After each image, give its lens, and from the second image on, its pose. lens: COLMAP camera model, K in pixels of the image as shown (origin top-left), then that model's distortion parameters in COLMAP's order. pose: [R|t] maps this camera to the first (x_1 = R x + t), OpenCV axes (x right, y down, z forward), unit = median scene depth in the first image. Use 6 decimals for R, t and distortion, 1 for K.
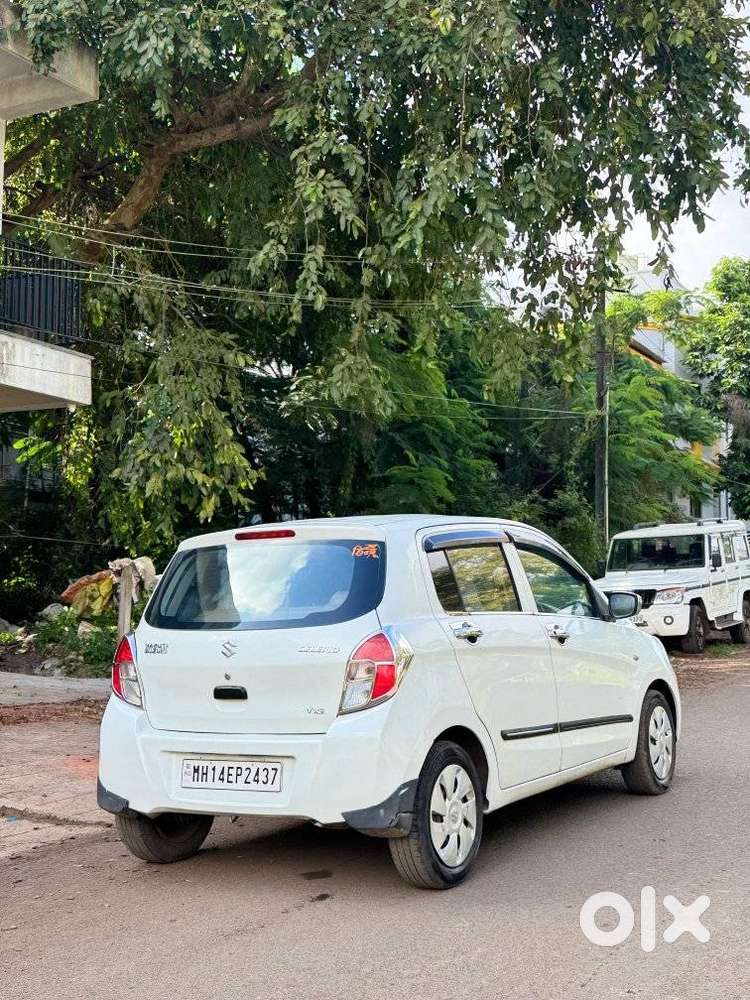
lens RADIAL K [[1328.6, 0, 373.5], [0, 1328.6, 536.8], [0, 0, 1]] dist [0.254468, -0.421233]
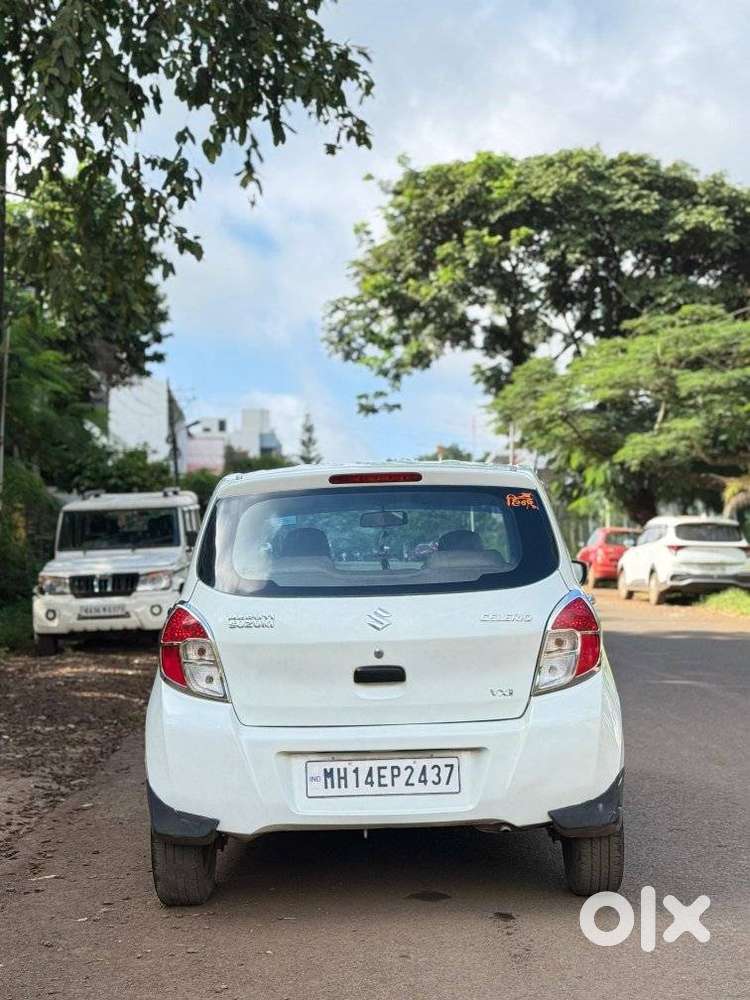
lens RADIAL K [[1675.9, 0, 375.0], [0, 1675.9, 500.0], [0, 0, 1]] dist [0.119266, -0.019958]
pose [[0.868181, 0.025864, 0.495572, -0.590006], [-0.020785, 0.999660, -0.015760, 0.027977], [-0.495811, 0.003382, 0.868424, 0.129821]]
